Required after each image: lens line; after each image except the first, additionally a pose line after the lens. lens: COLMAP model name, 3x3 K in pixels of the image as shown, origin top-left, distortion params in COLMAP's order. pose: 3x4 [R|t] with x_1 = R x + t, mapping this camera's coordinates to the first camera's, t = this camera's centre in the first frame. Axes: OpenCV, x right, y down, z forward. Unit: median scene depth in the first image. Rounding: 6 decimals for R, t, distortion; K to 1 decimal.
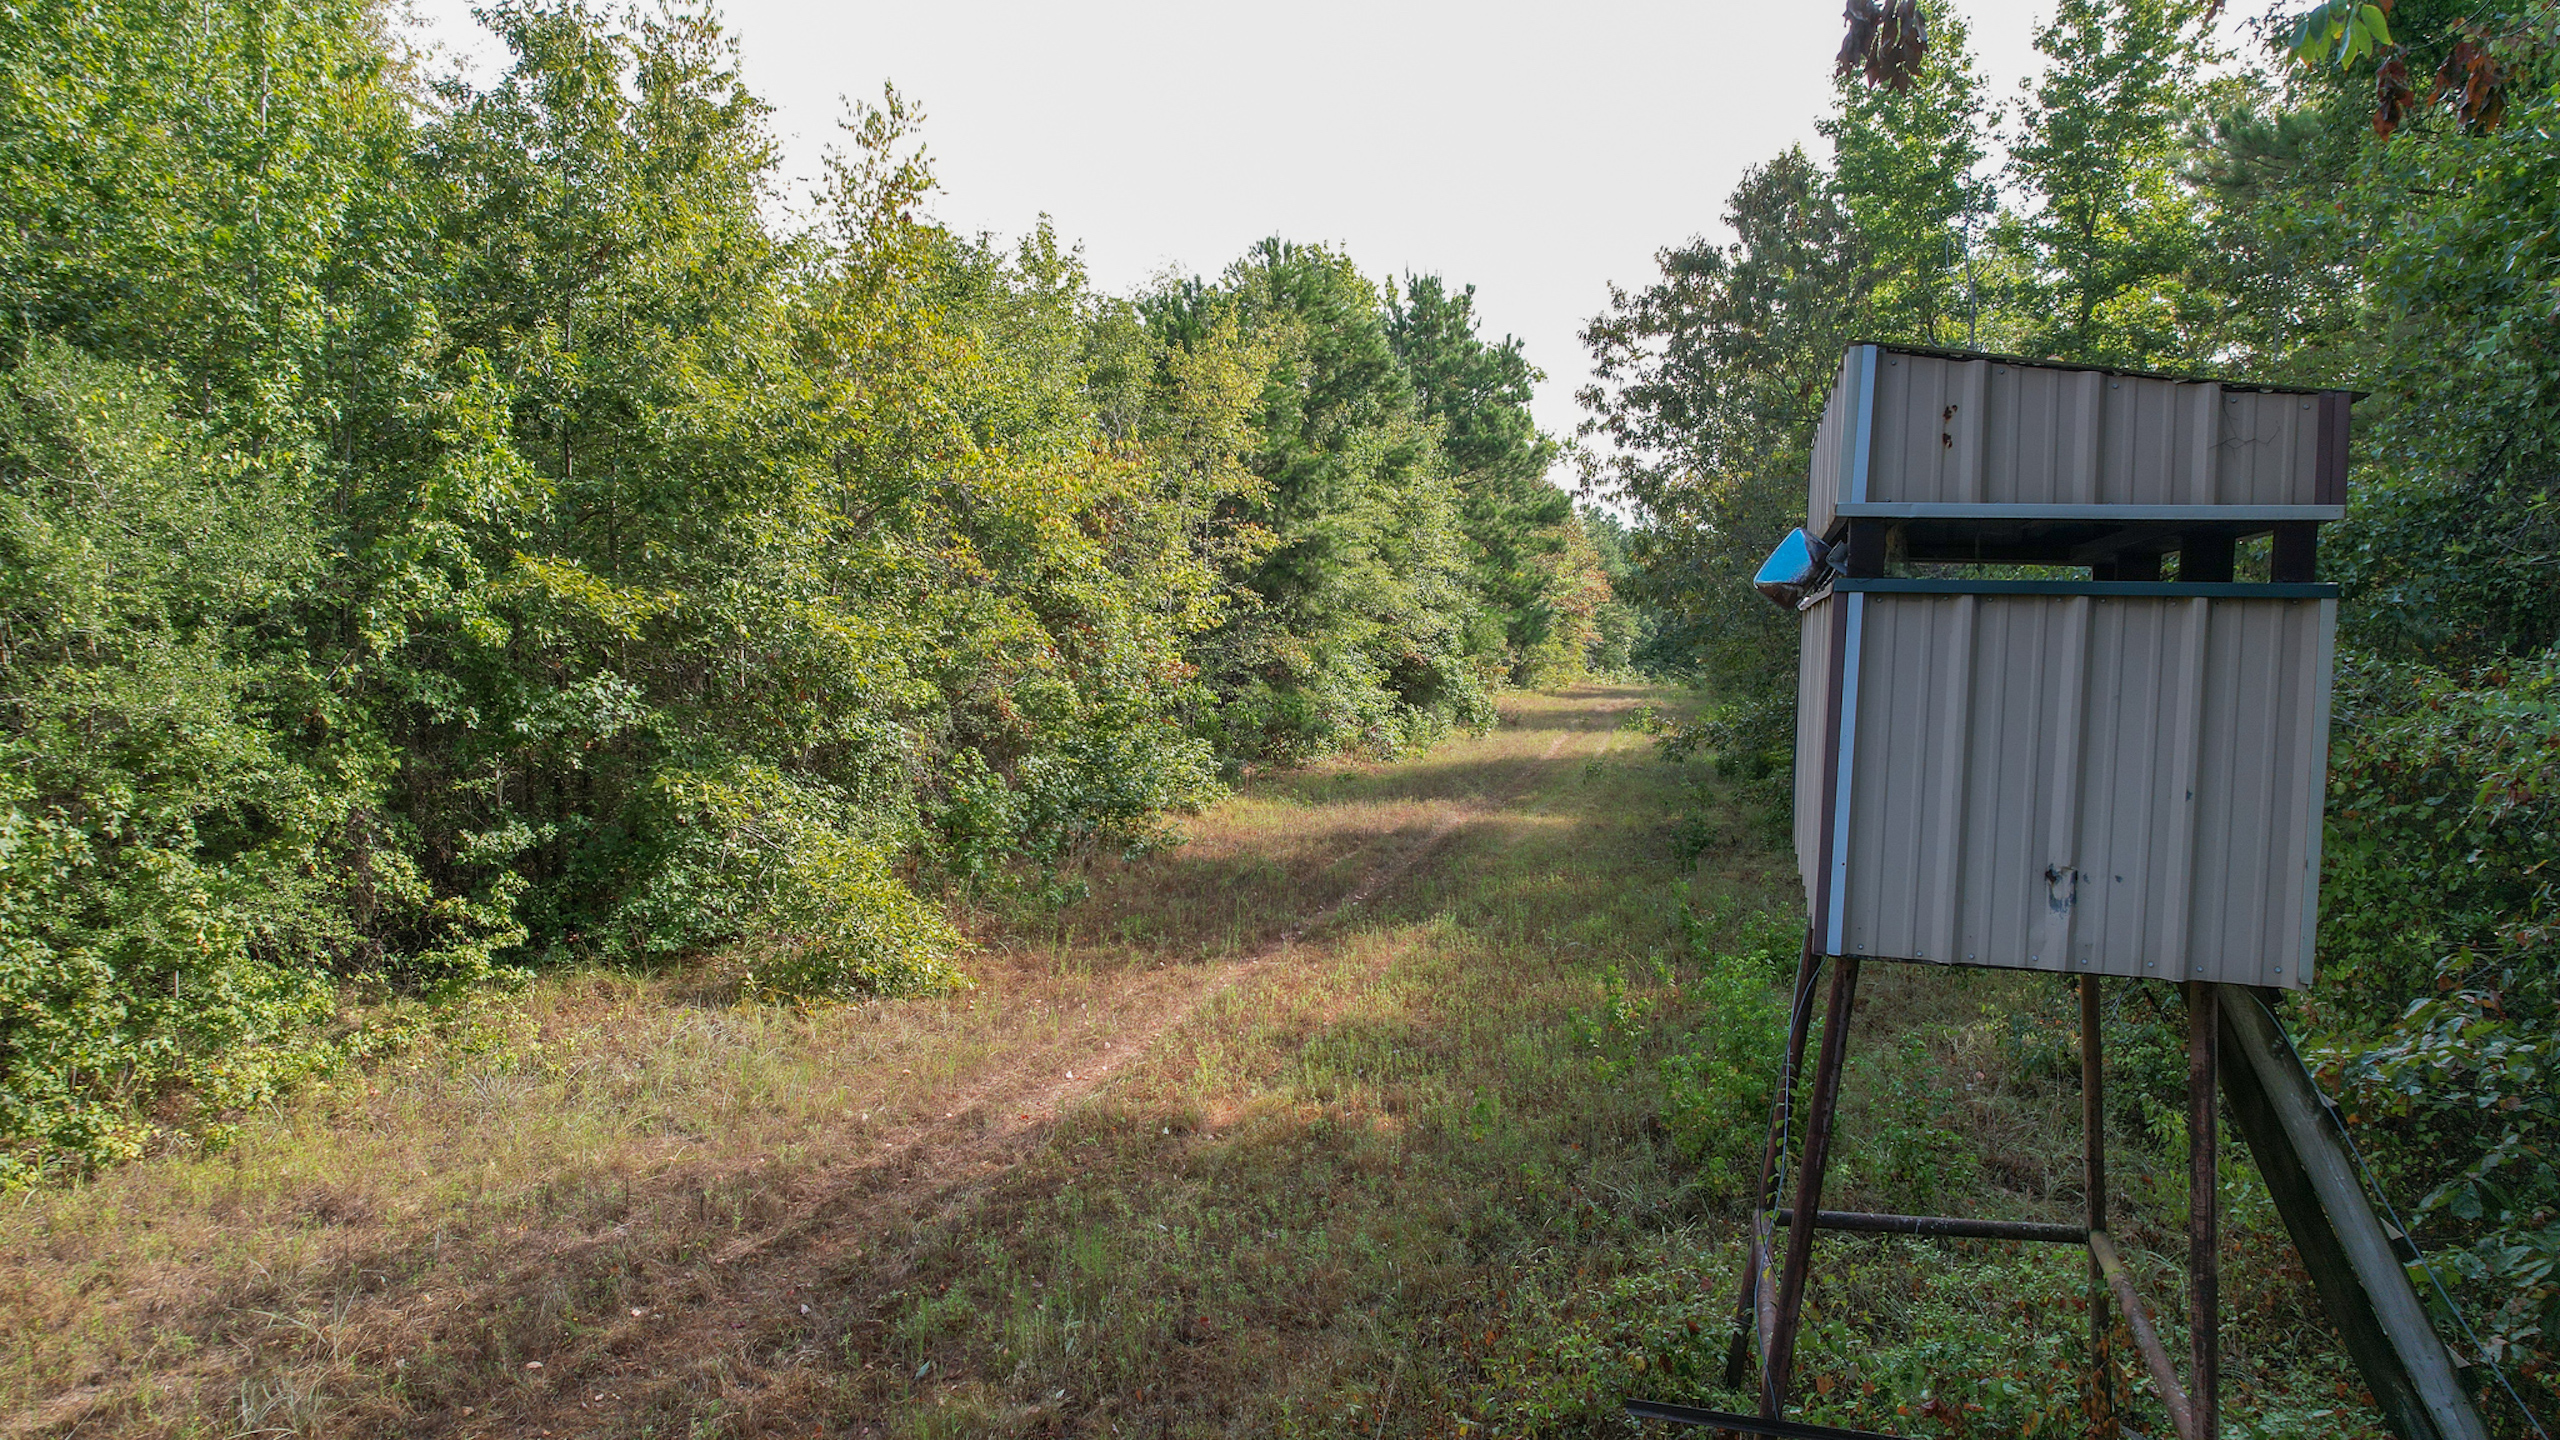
lens RADIAL K [[1612.6, 0, 1279.7], [0, 1612.6, 802.6], [0, 0, 1]] dist [-0.069533, 0.041775]
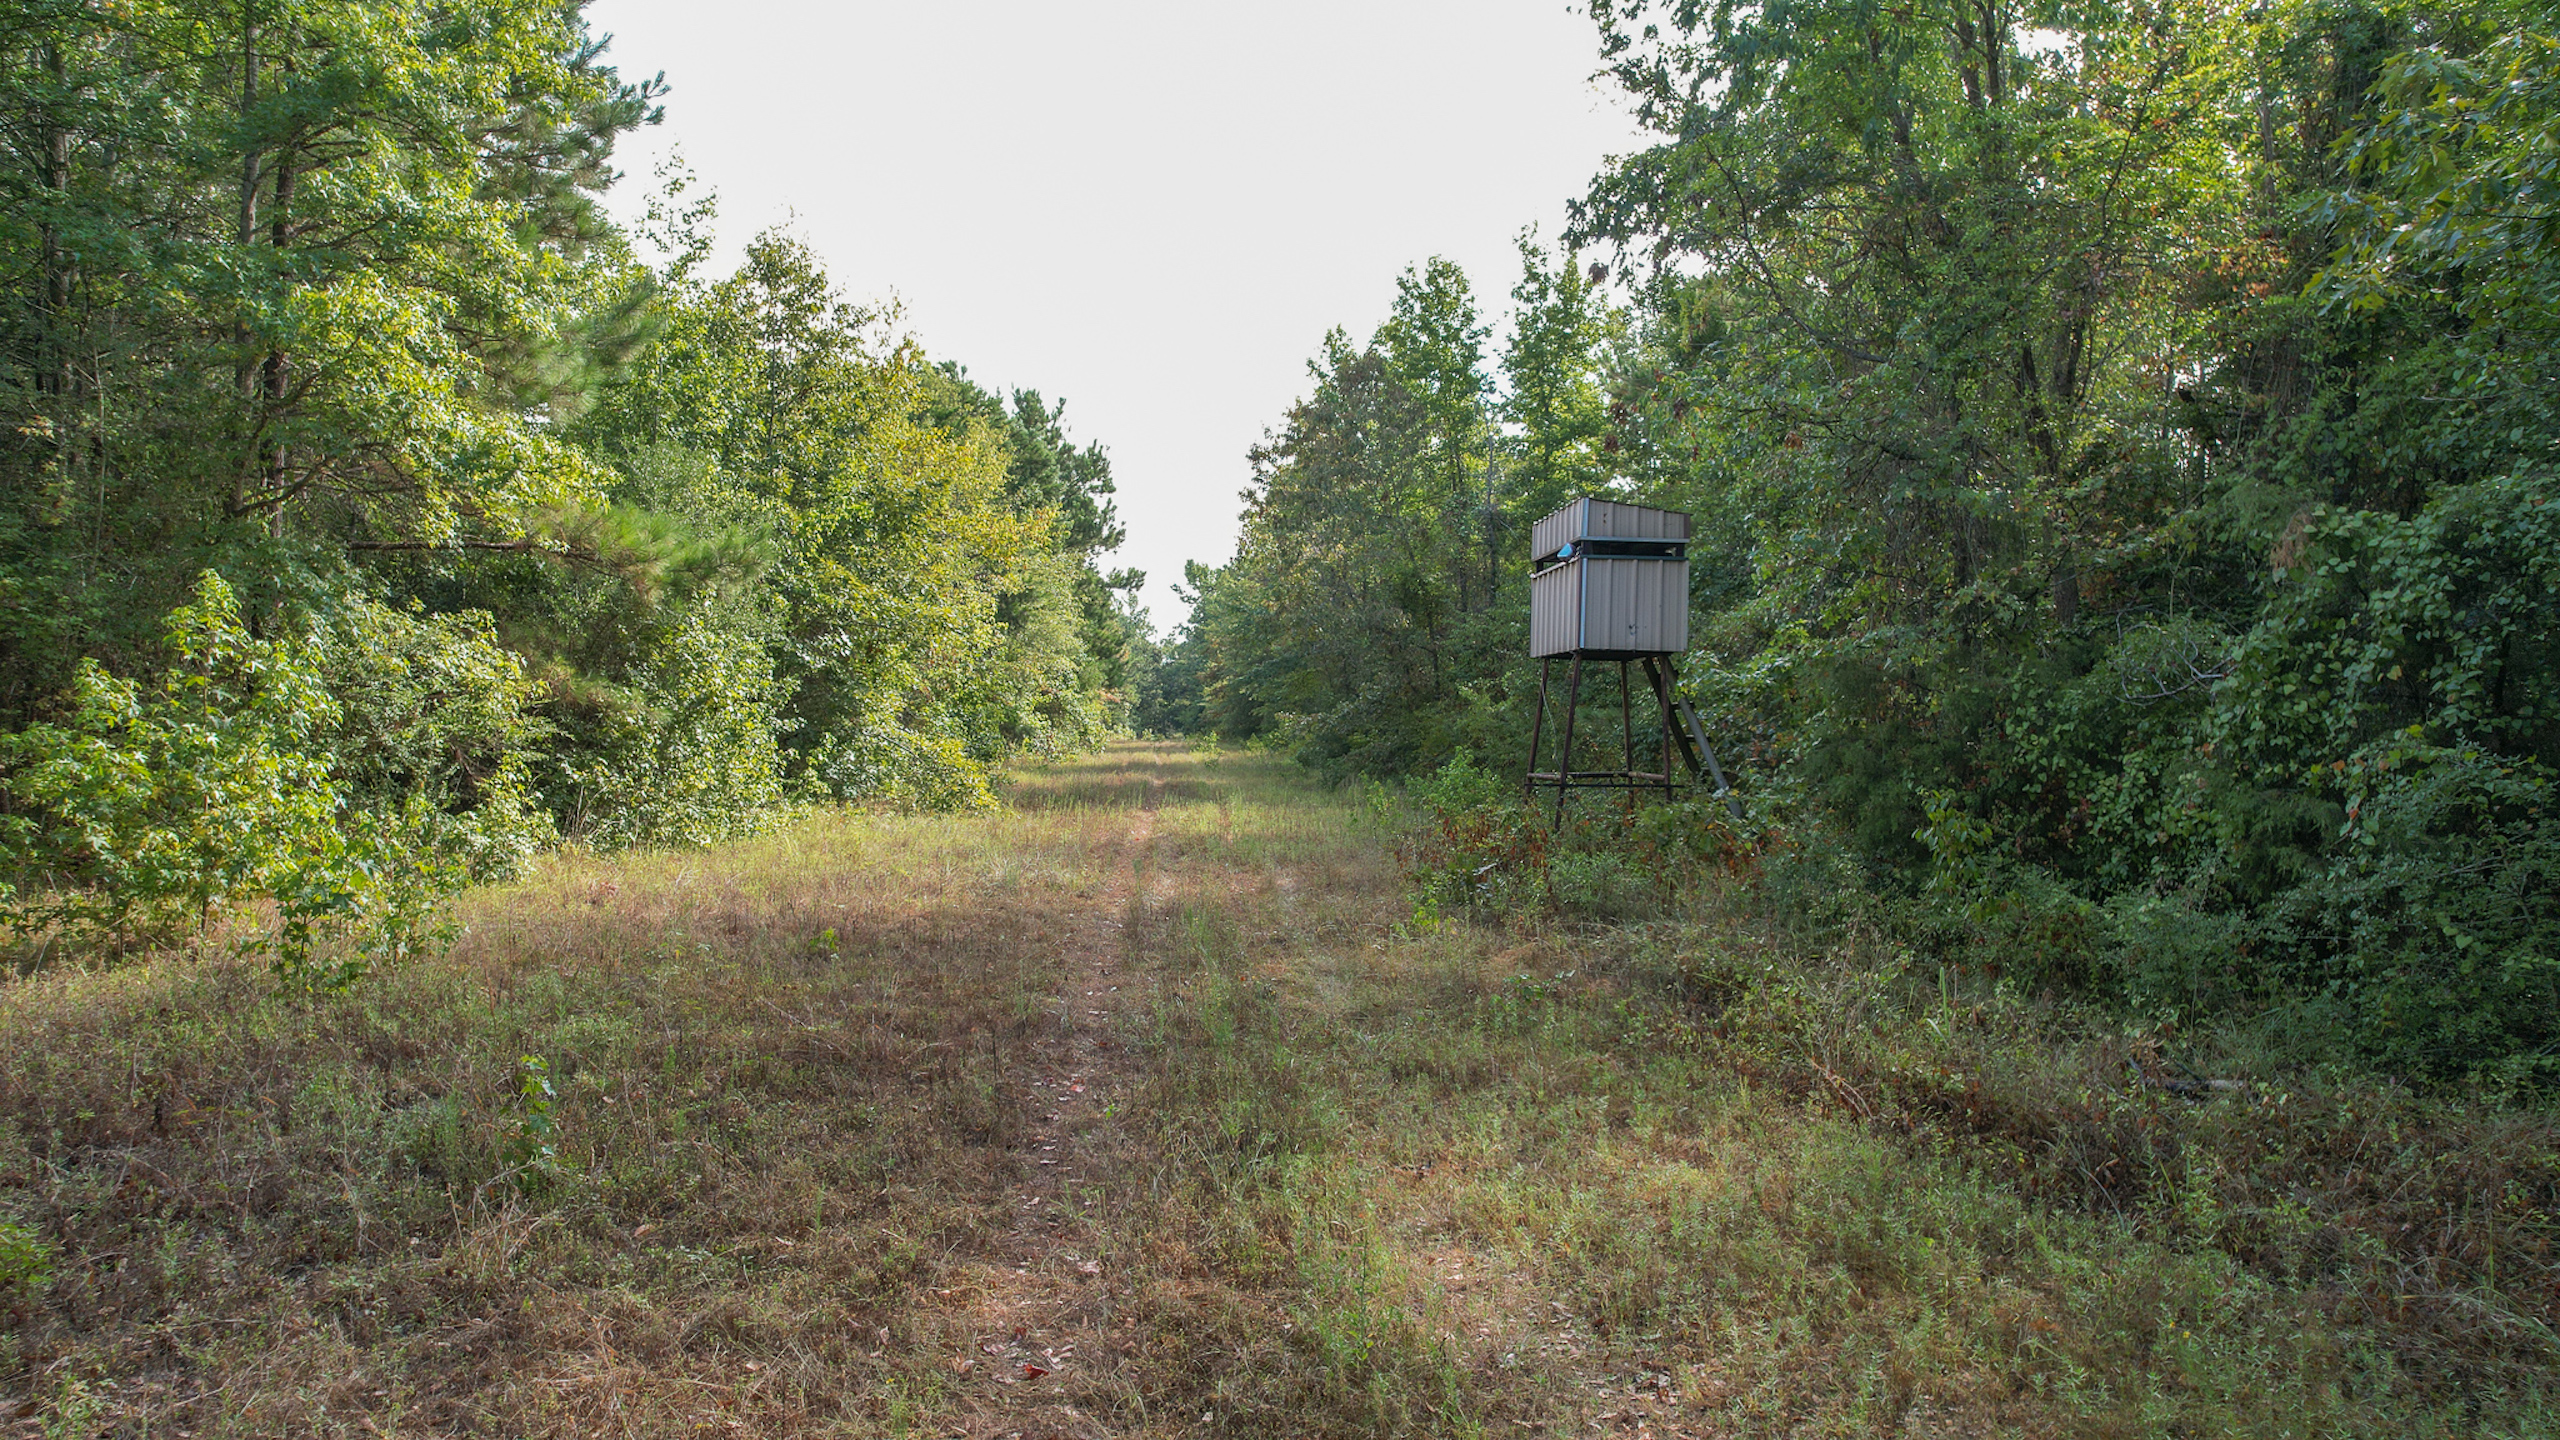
lens RADIAL K [[1612.6, 0, 1279.7], [0, 1612.6, 802.6], [0, 0, 1]] dist [-0.069533, 0.041775]
pose [[0.942711, -0.018135, 0.333116, -0.300907], [0.035577, 0.998292, -0.046335, 0.112376], [-0.331707, 0.055532, 0.941747, -0.441079]]
